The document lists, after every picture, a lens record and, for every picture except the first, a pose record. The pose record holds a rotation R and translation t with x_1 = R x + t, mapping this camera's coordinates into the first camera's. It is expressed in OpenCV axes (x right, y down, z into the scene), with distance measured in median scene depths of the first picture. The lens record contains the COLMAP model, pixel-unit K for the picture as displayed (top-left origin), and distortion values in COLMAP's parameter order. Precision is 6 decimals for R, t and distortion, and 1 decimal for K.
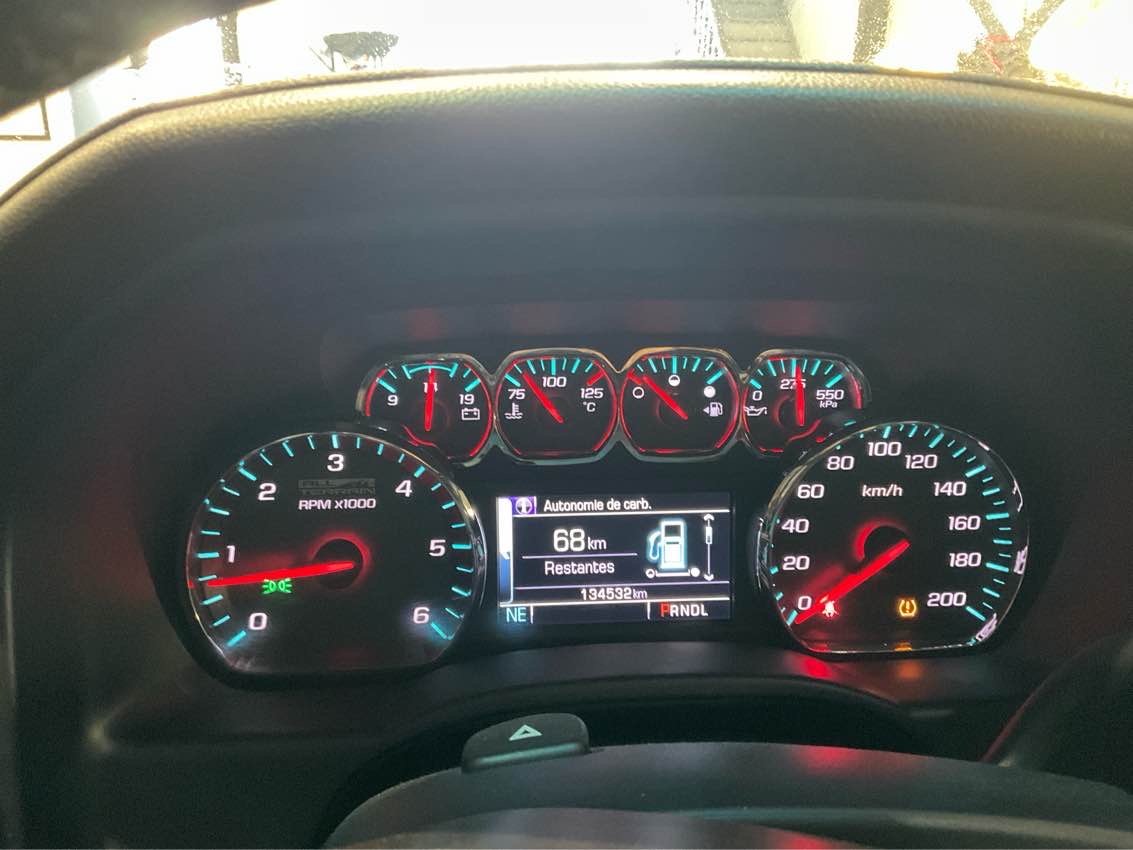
lens RADIAL K [[950.2, 0, 563.6], [0, 950.2, 425.8], [0, 0, 1]] dist [0.069938, -0.009414]
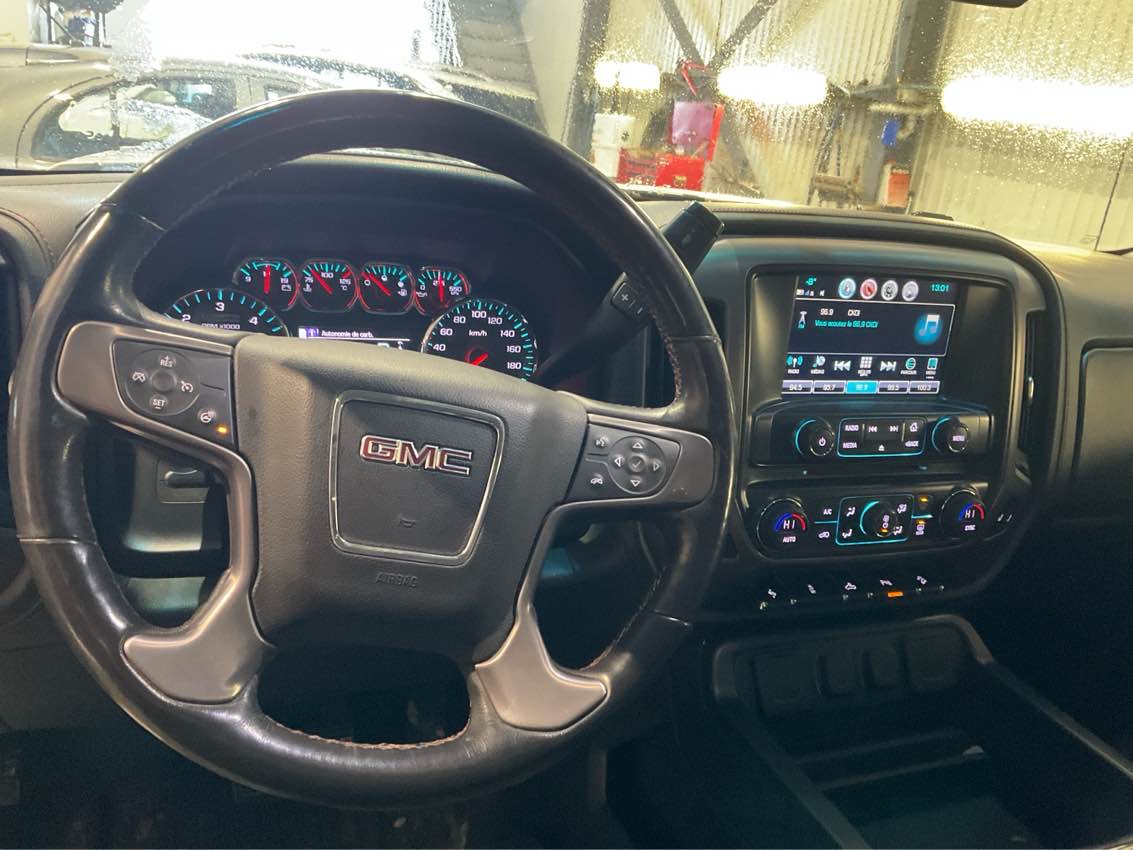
lens RADIAL K [[950.2, 0, 568.6], [0, 950.2, 427.3], [0, 0, 1]] dist [0.069938, -0.009414]
pose [[0.962627, 0.009284, 0.270672, -0.065535], [-0.015434, 0.999669, 0.020602, 0.241754], [-0.270391, -0.024010, 0.962451, -1.222656]]
